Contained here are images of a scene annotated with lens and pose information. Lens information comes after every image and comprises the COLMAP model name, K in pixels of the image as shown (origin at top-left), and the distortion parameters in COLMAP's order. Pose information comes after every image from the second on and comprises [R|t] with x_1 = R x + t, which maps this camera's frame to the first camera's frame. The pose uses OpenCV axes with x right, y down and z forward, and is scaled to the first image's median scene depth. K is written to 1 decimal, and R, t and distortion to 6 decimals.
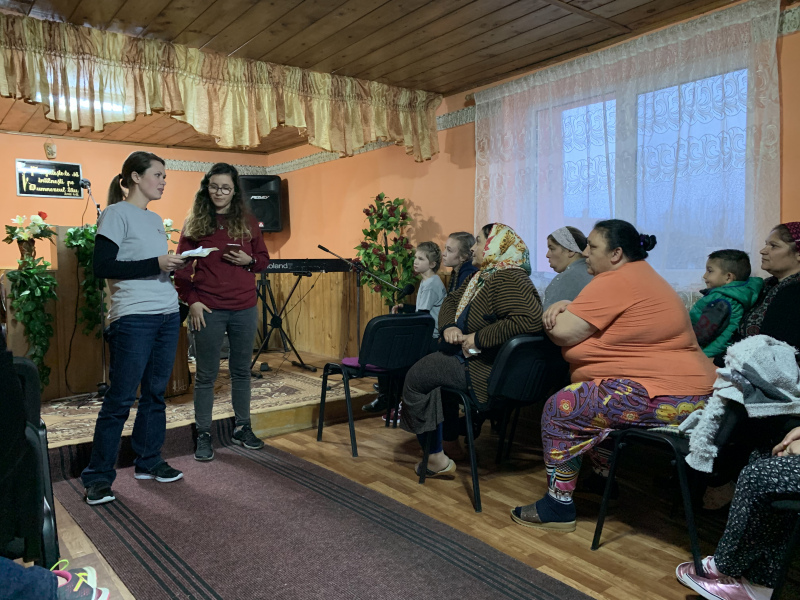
lens RADIAL K [[602.4, 0, 395.9], [0, 602.4, 301.1], [0, 0, 1]] dist [0.001144, -0.008239]
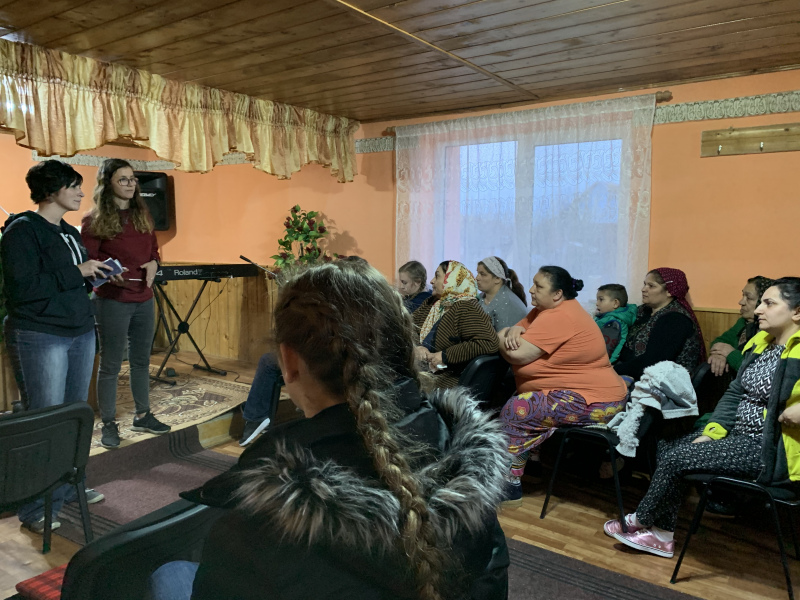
lens RADIAL K [[602.4, 0, 403.7], [0, 602.4, 300.5], [0, 0, 1]] dist [0.001144, -0.008239]
pose [[0.954533, -0.004916, 0.298065, -0.269473], [-0.005461, 0.999408, 0.033971, -0.083789], [-0.298056, -0.034054, 0.953941, -0.120791]]
